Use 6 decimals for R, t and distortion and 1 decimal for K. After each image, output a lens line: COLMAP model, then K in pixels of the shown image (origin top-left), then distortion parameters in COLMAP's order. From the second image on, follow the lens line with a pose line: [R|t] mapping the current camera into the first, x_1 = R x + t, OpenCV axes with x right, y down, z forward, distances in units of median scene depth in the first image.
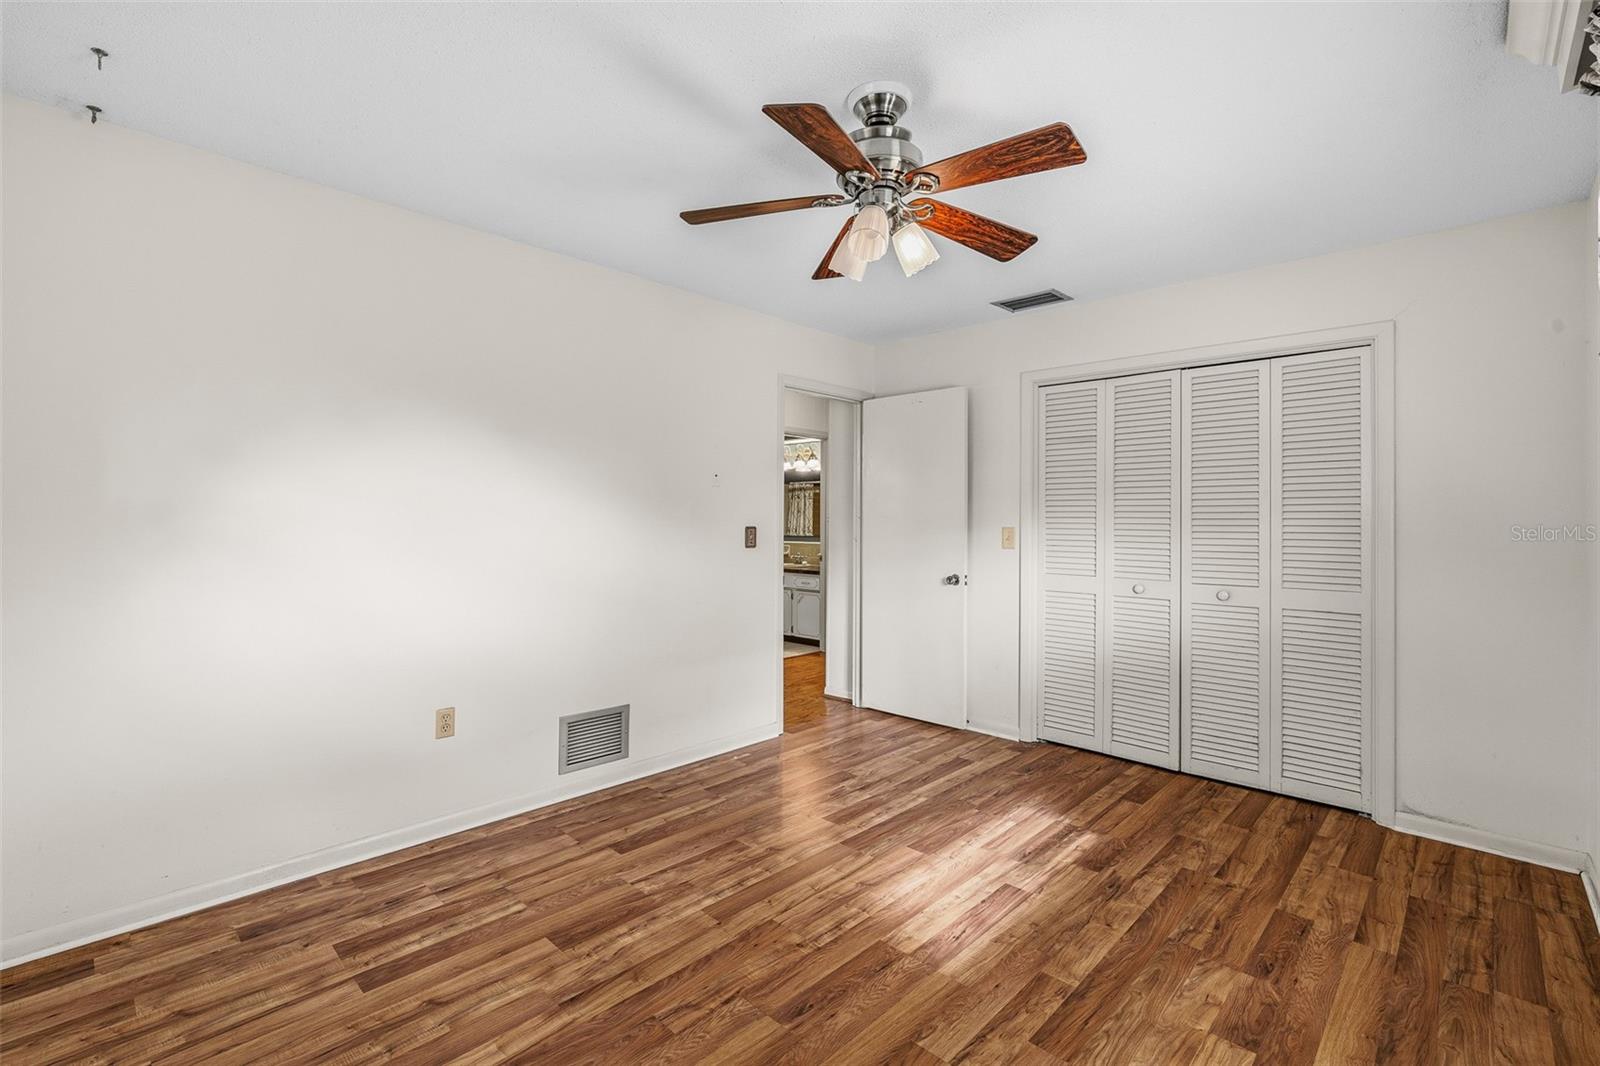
lens RADIAL K [[726.0, 0, 800.6], [0, 726.0, 524.7], [0, 0, 1]] dist [0.000937, 0.000143]
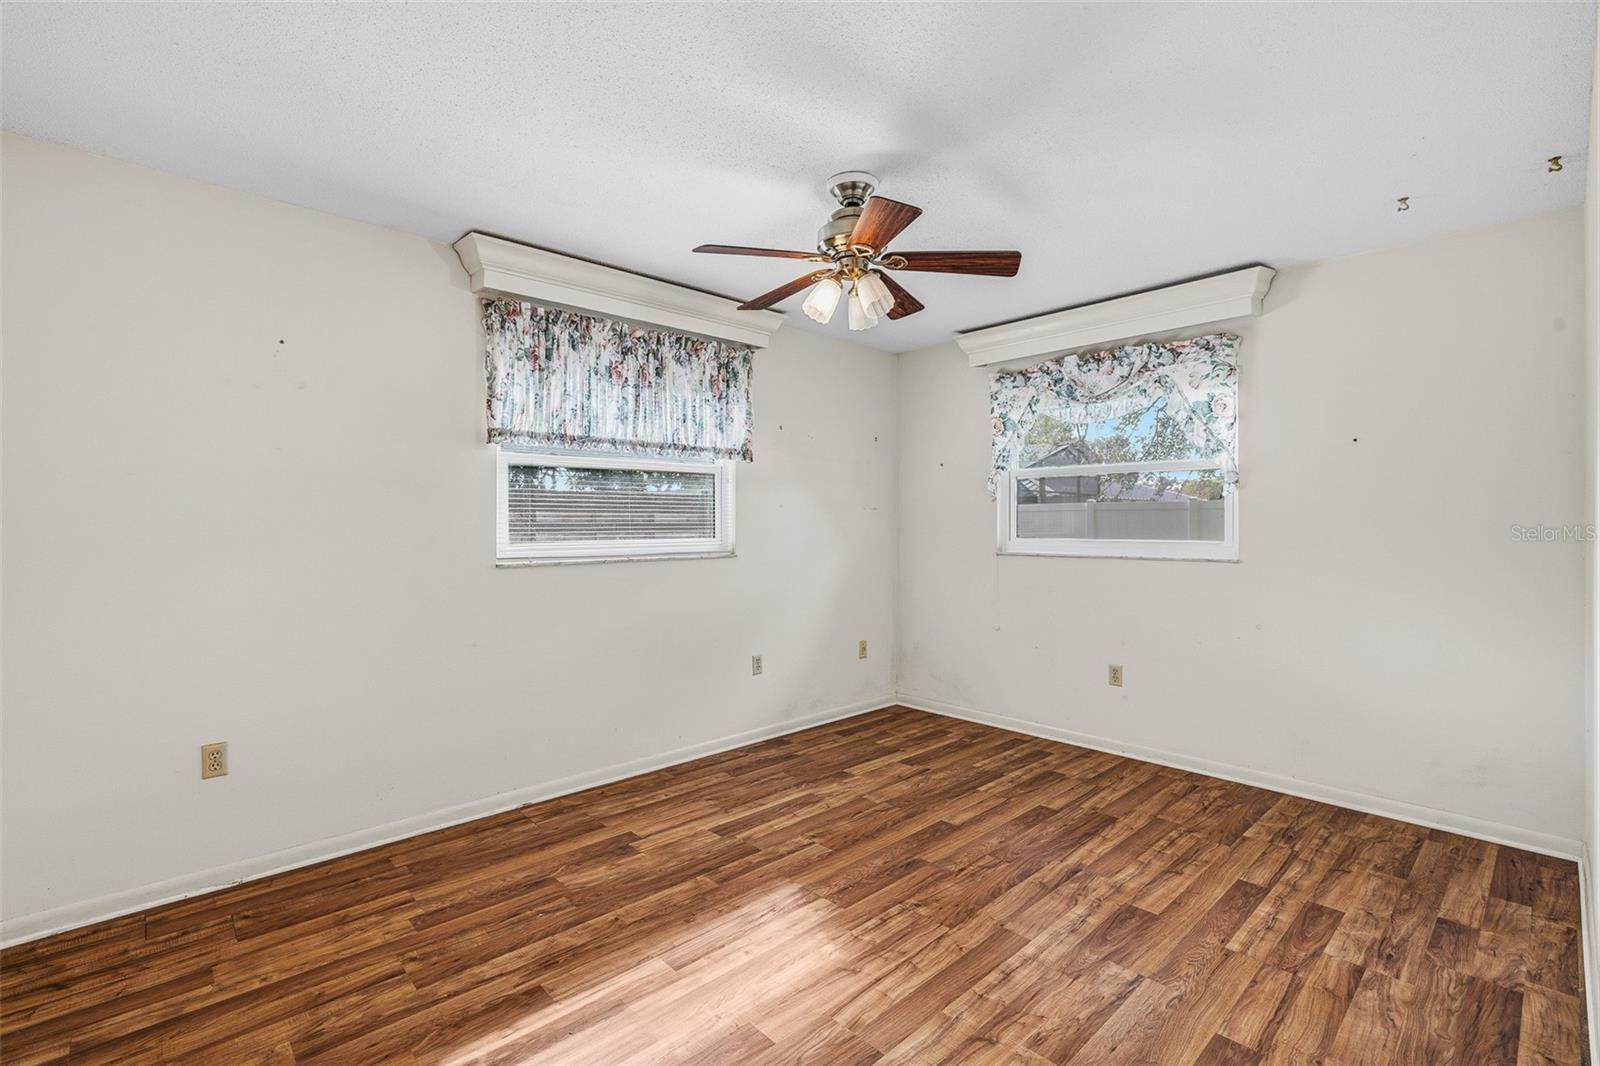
lens RADIAL K [[726.0, 0, 800.0], [0, 726.0, 525.9], [0, 0, 1]] dist [0.000937, 0.000143]
pose [[-0.998575, -0.006141, 0.053021, 0.117688], [-0.005697, 0.999947, 0.008519, -0.010541], [-0.053071, 0.008205, -0.998557, 2.016123]]
